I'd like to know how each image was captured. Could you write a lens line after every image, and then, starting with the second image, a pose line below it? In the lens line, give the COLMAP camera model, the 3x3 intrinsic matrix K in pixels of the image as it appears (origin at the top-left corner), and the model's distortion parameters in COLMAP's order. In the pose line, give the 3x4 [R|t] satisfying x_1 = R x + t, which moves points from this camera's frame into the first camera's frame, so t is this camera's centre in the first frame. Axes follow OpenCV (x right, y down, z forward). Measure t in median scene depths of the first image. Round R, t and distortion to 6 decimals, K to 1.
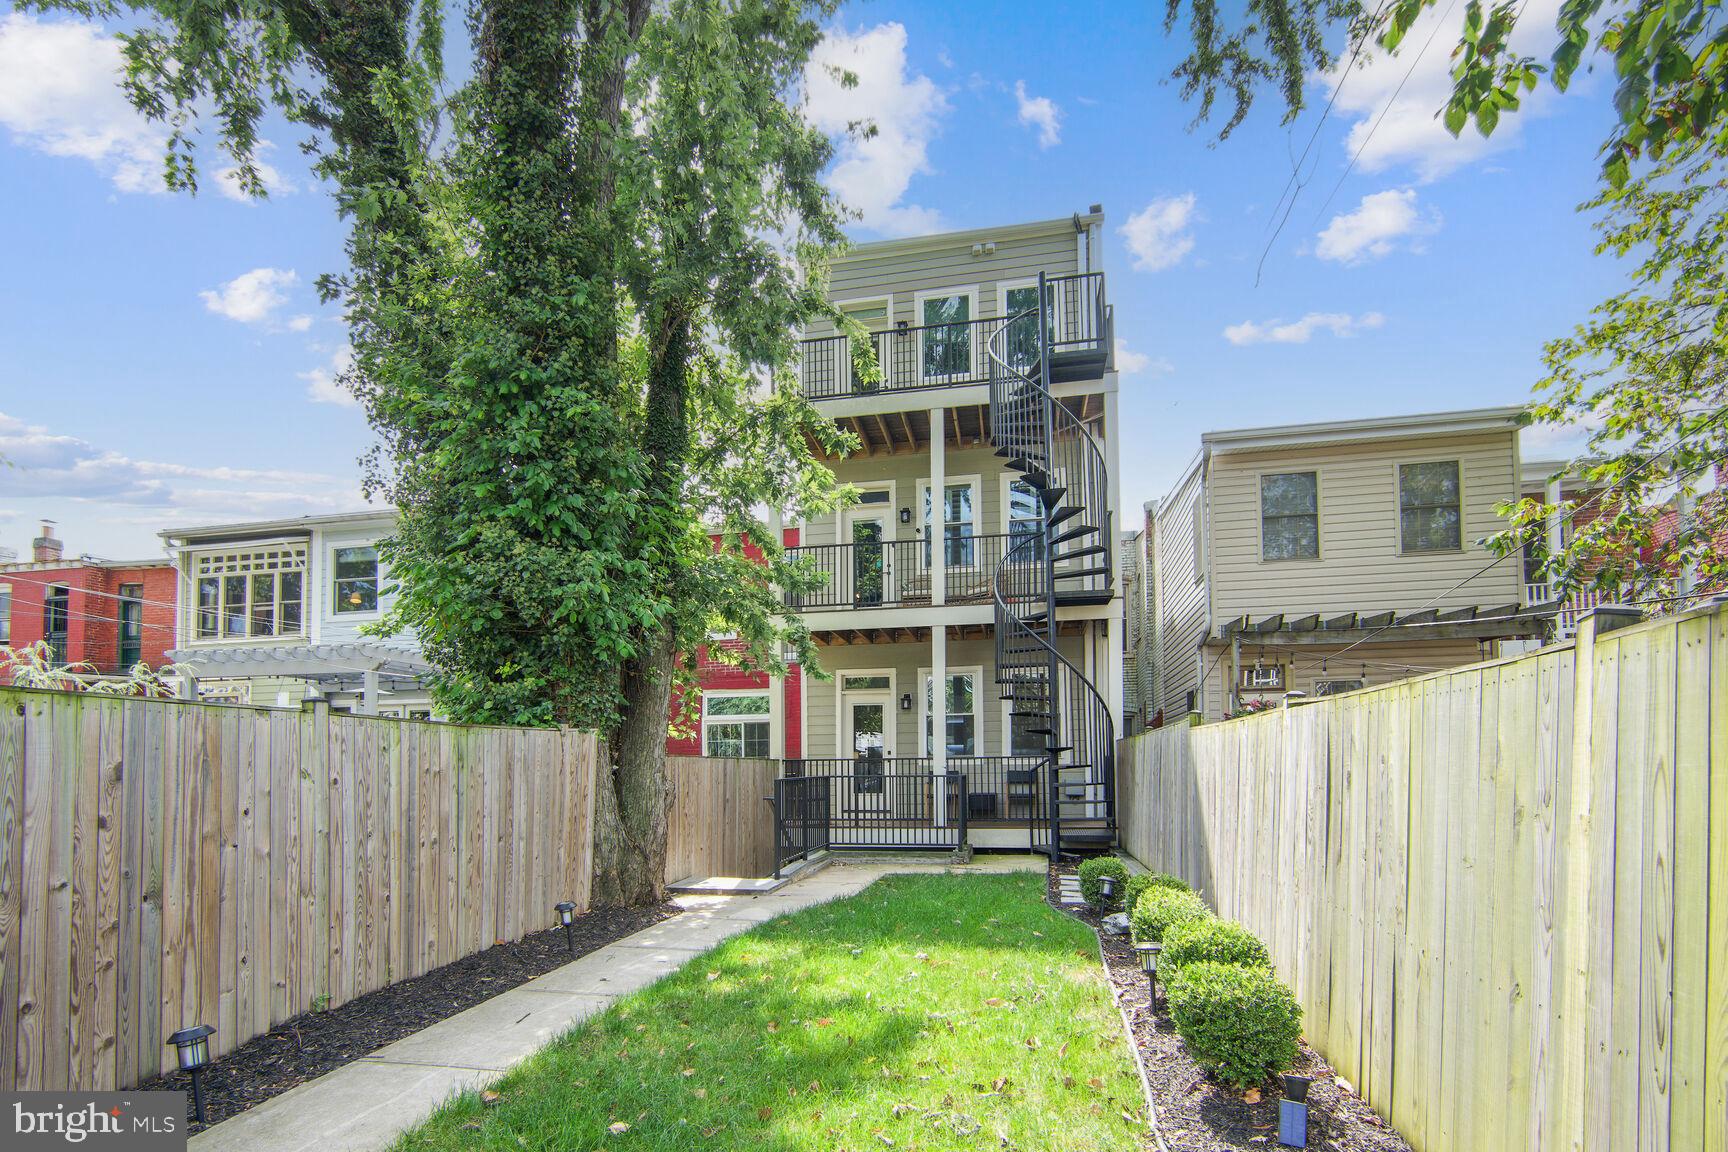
lens RADIAL K [[818.0, 0, 864.7], [0, 818.0, 761.8], [0, 0, 1]] dist [0.023982, -0.000645]
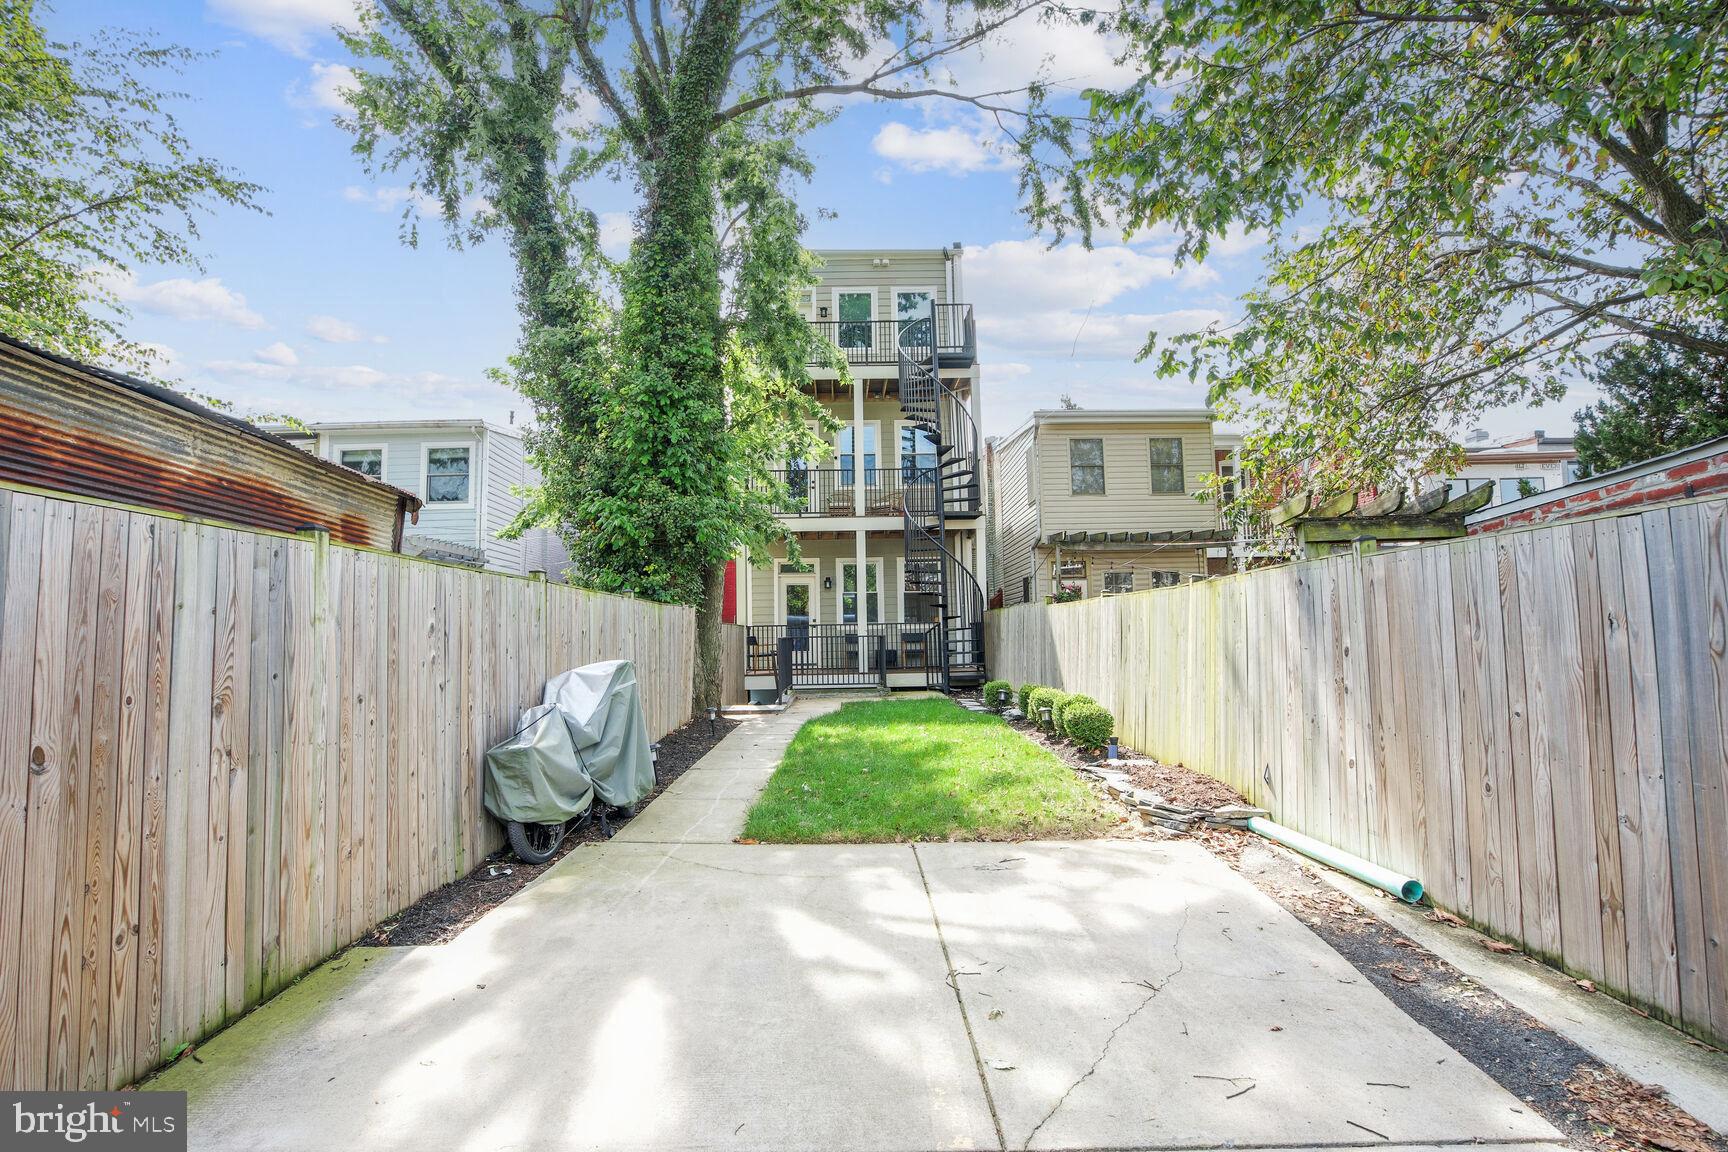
lens RADIAL K [[789.9, 0, 857.8], [0, 789.9, 604.9], [0, 0, 1]] dist [-0.000010, 0.000224]
pose [[0.977813, 0.000038, 0.209480, -0.211505], [0.006969, 0.999440, -0.032713, 0.007375], [-0.209364, 0.033447, 0.977266, -0.342207]]
